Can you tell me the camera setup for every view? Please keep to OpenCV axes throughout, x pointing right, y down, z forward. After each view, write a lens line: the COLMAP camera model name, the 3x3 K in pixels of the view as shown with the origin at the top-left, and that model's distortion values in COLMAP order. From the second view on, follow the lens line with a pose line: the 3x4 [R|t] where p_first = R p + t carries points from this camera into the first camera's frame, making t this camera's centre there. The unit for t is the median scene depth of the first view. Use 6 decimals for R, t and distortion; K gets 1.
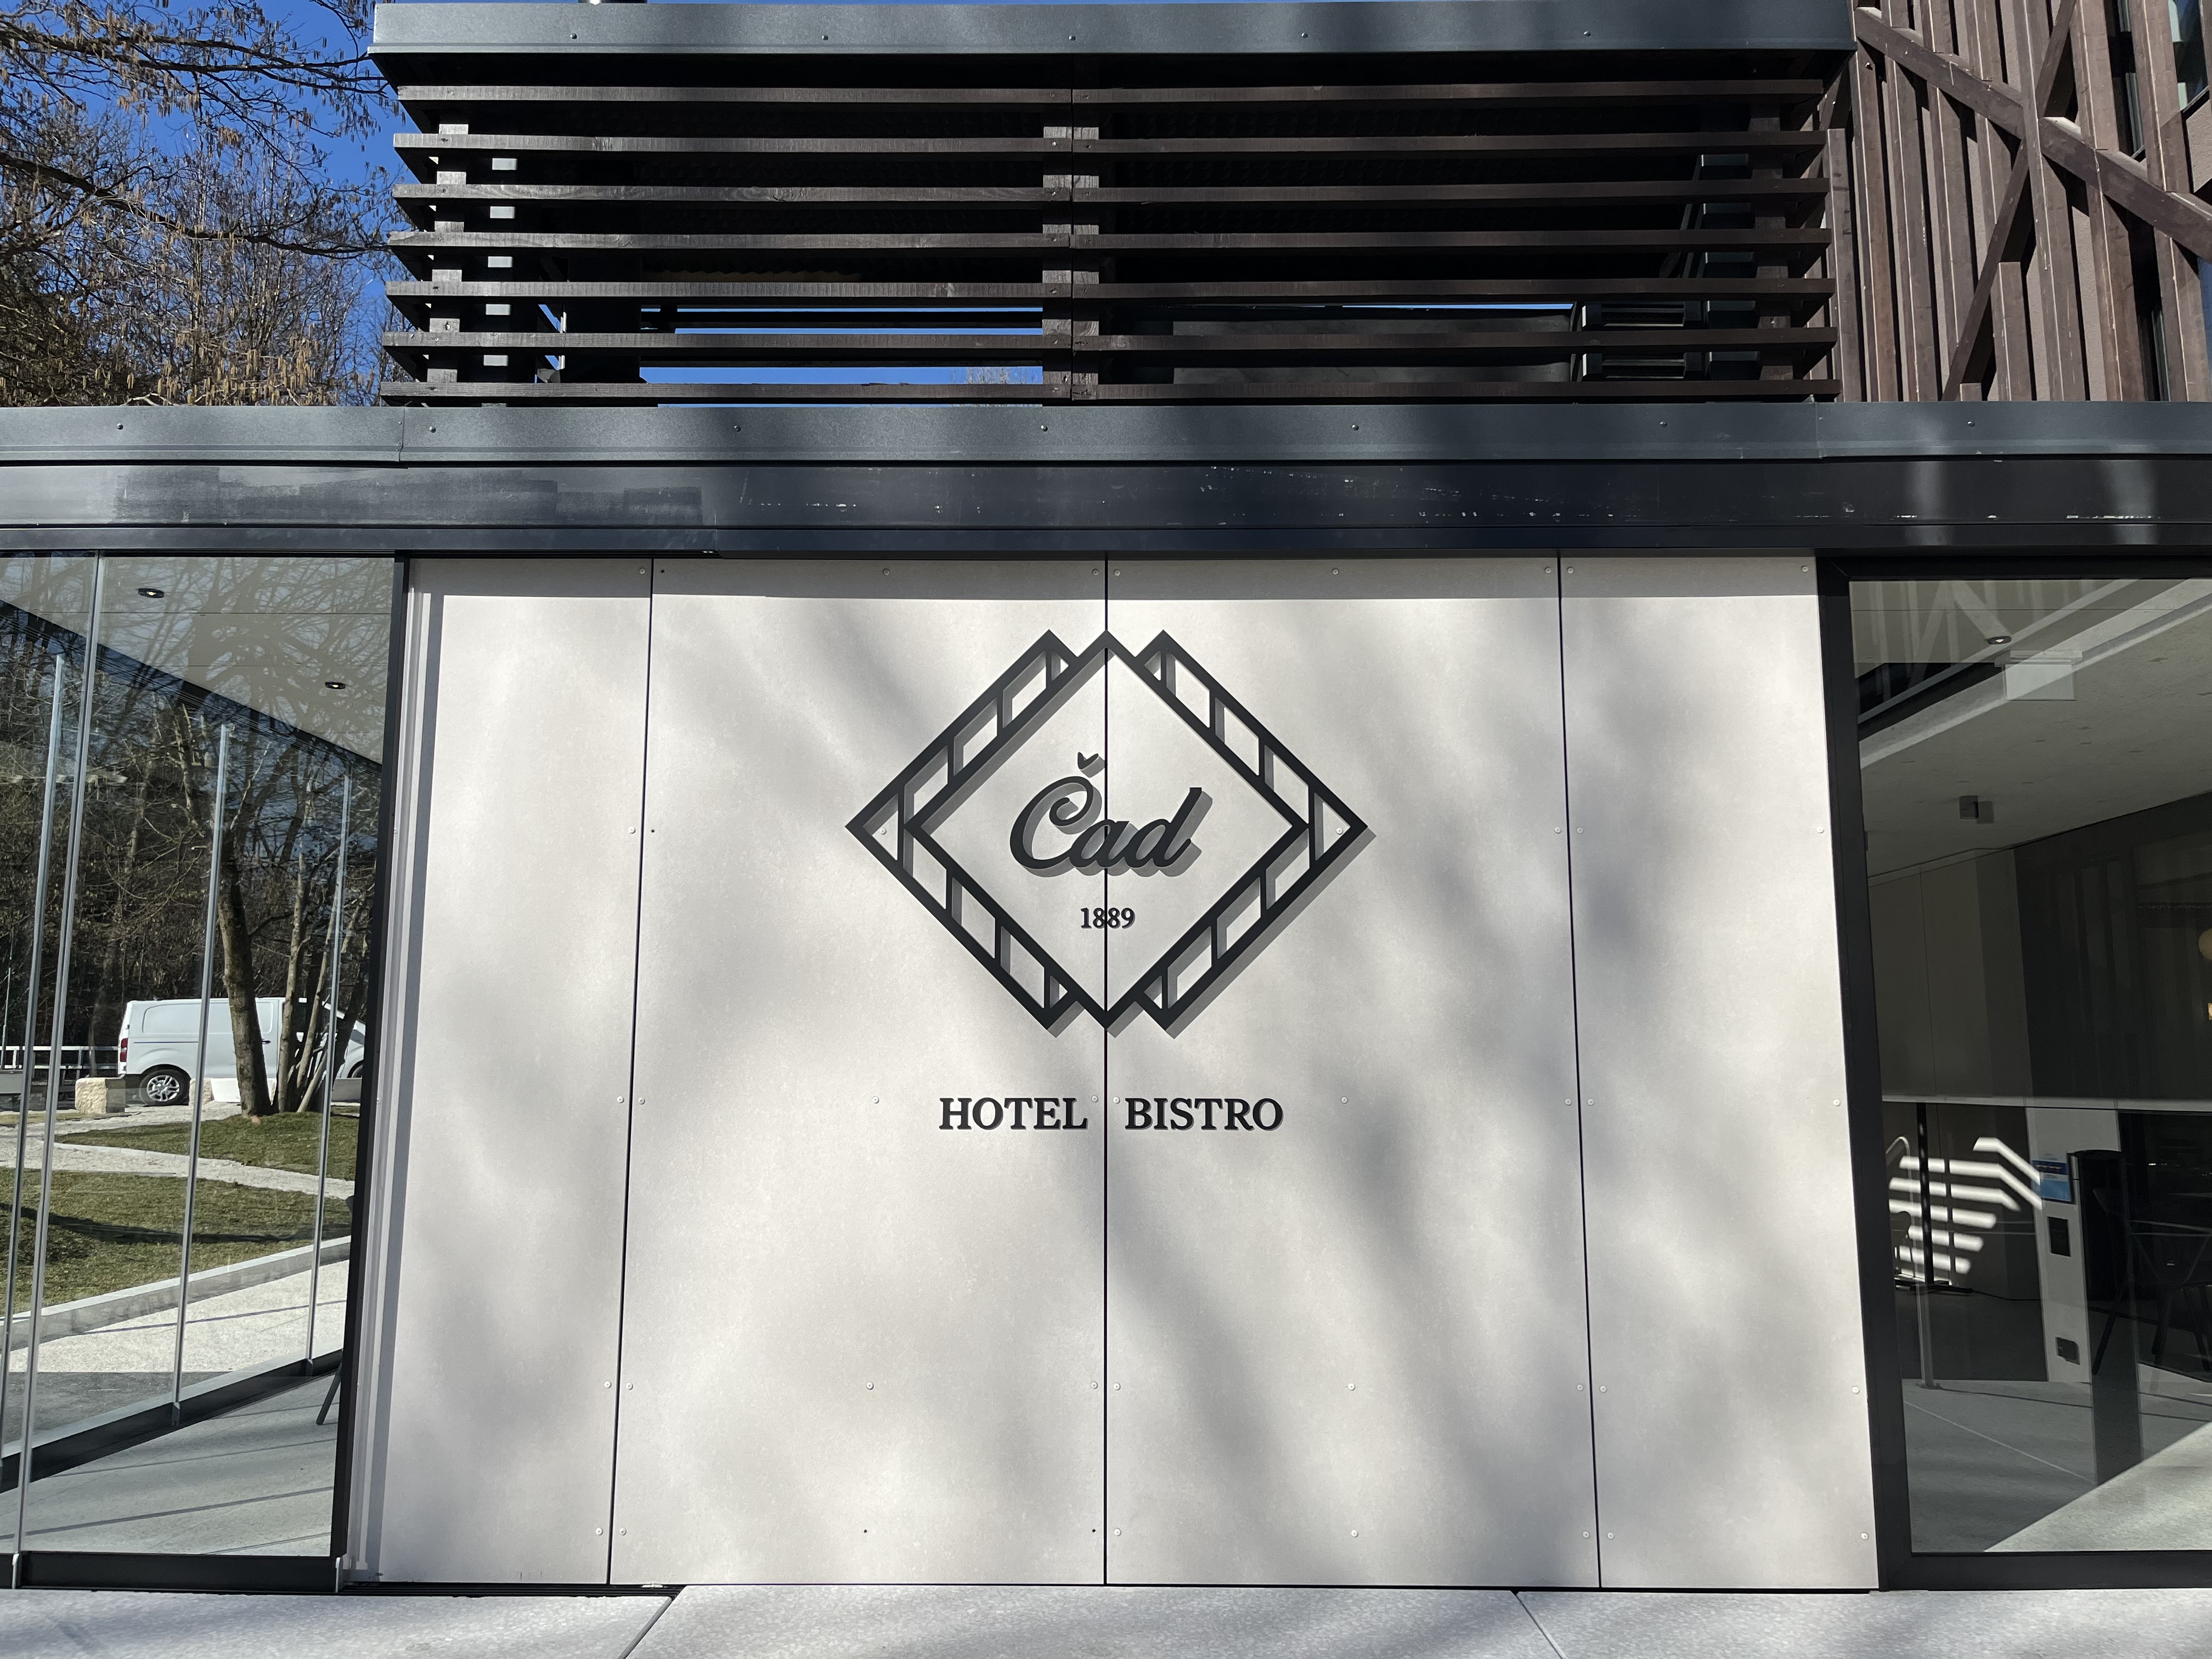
lens RADIAL K [[1643.8, 0, 1104.4], [0, 1643.8, 833.6], [0, 0, 1]] dist [0.263576, -0.414108]
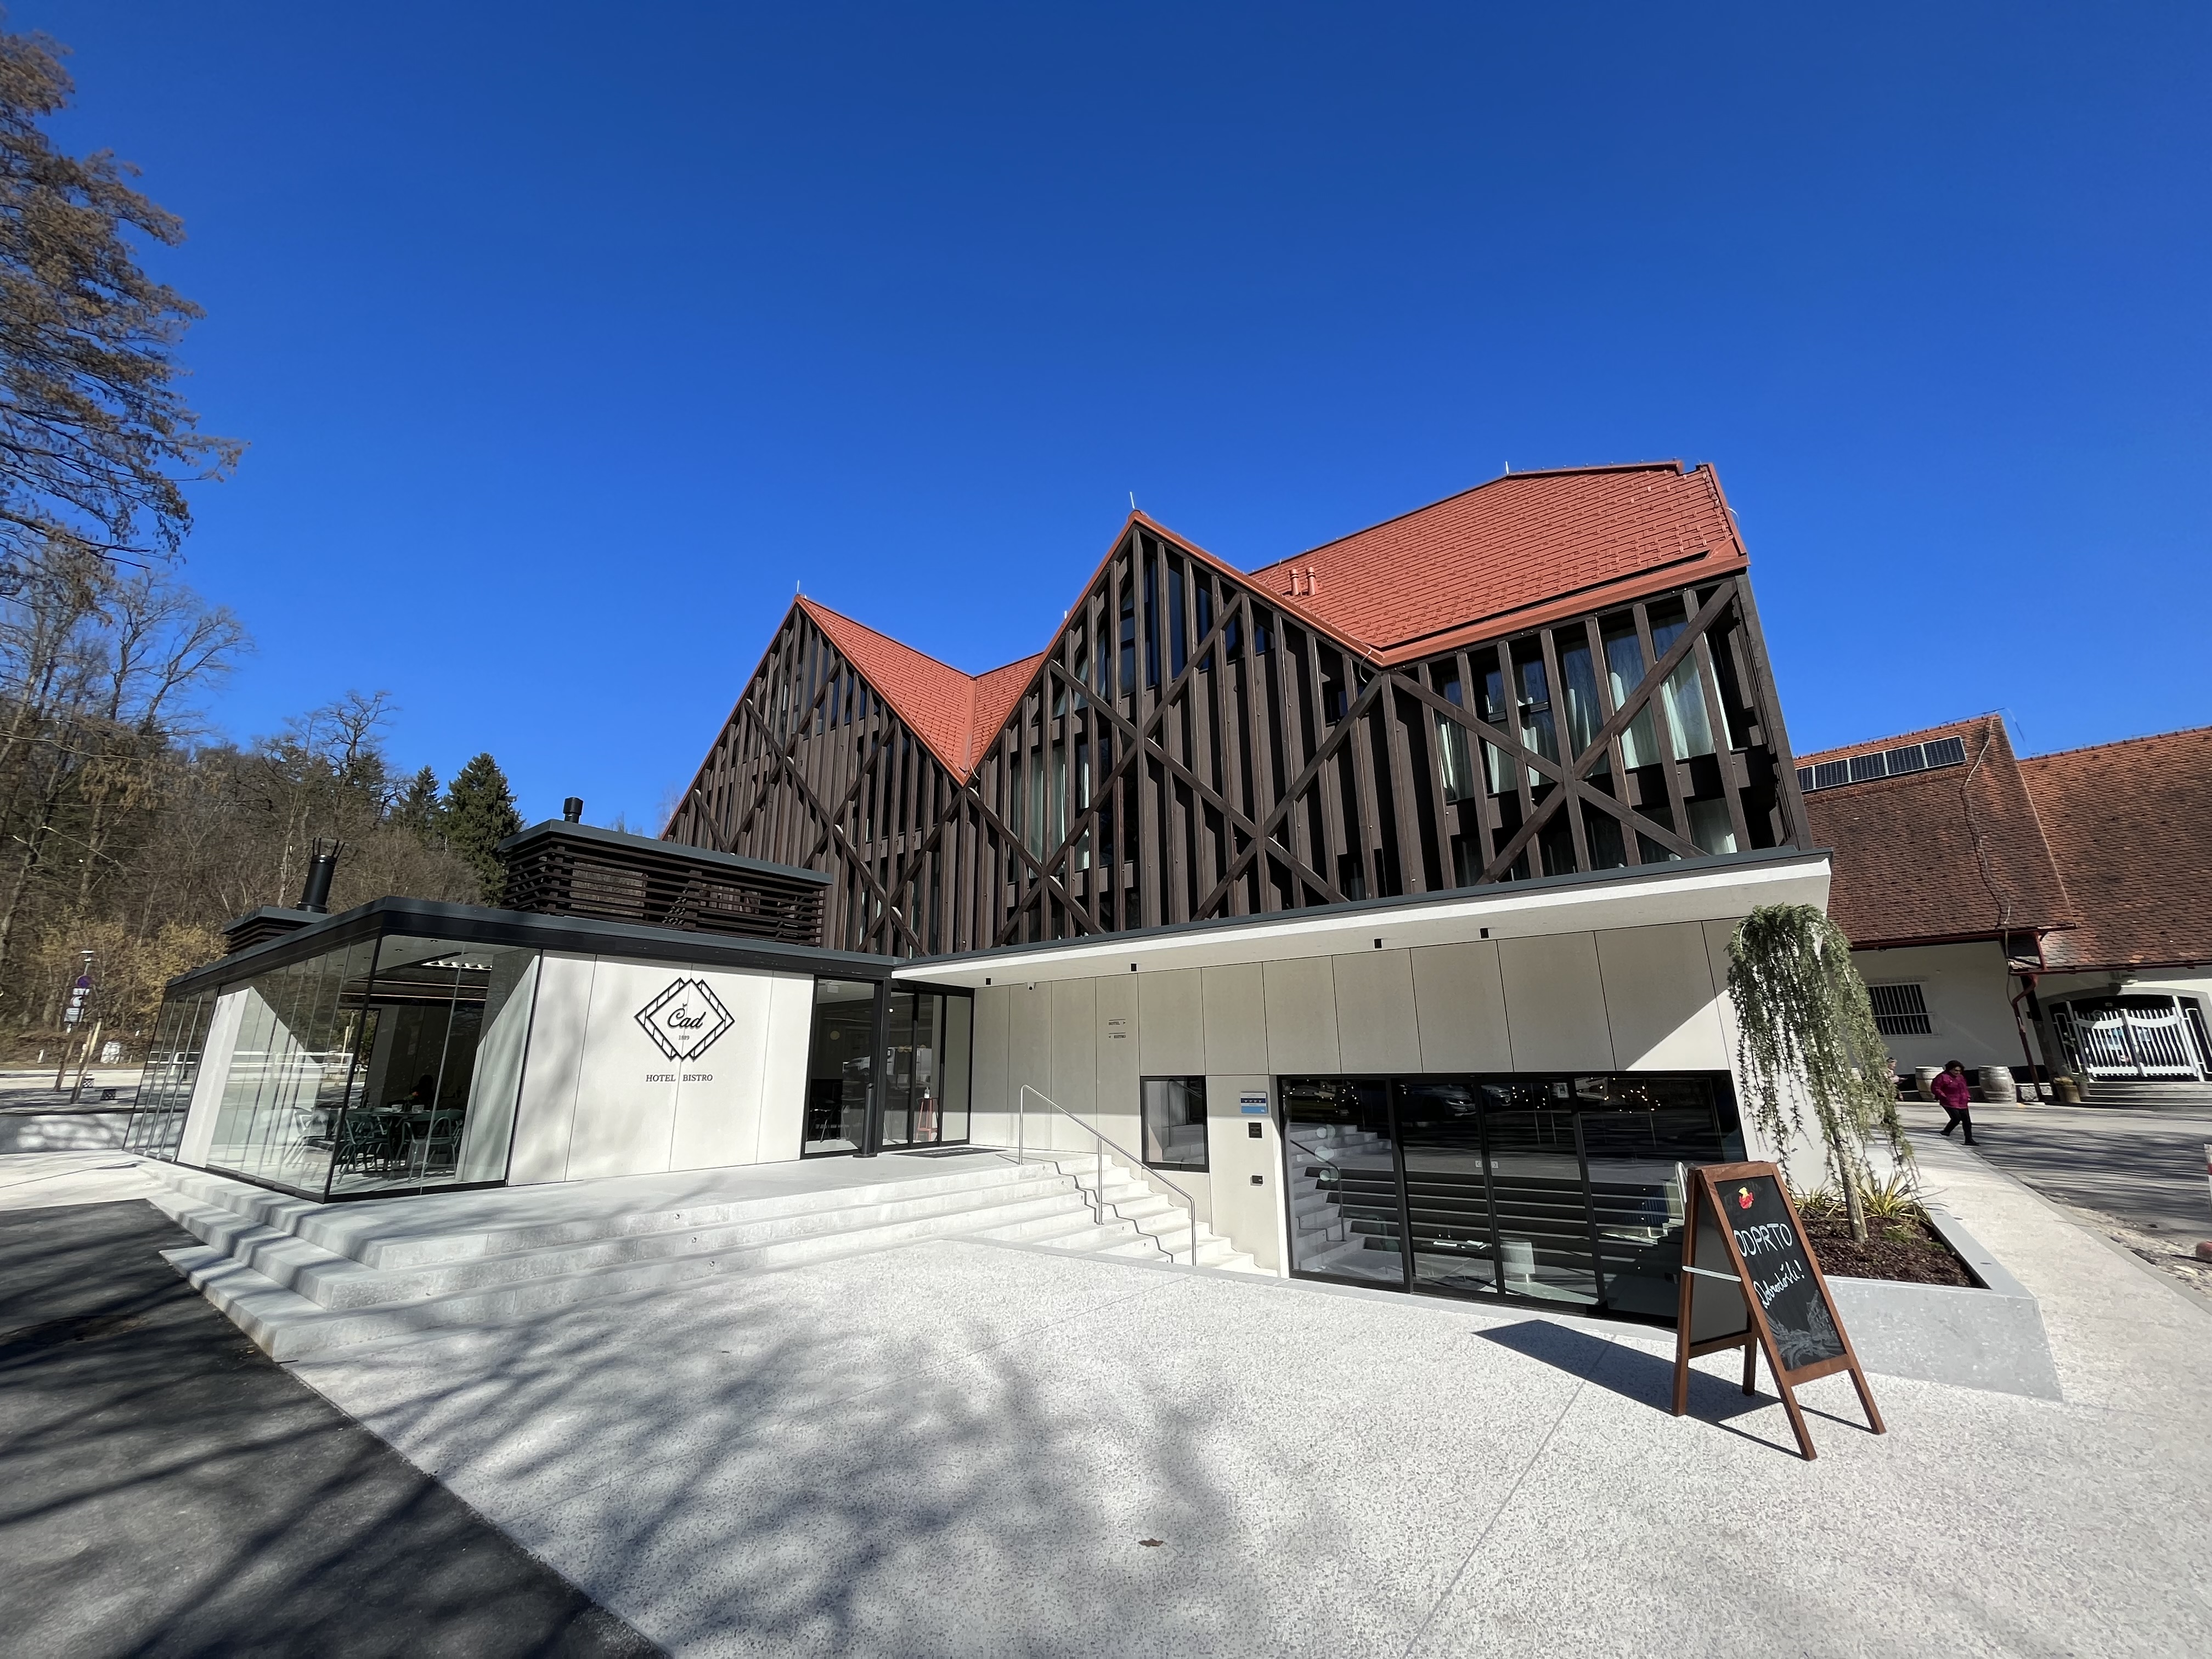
lens RADIAL K [[889.3, 0, 1101.6], [0, 889.3, 827.6], [0, 0, 1]] dist [-0.002756, 0.000229]
pose [[0.595885, 0.207919, 0.775687, -1.441644], [-0.113099, 0.978003, -0.175265, -0.238188], [-0.795066, 0.016708, 0.606293, -1.614226]]
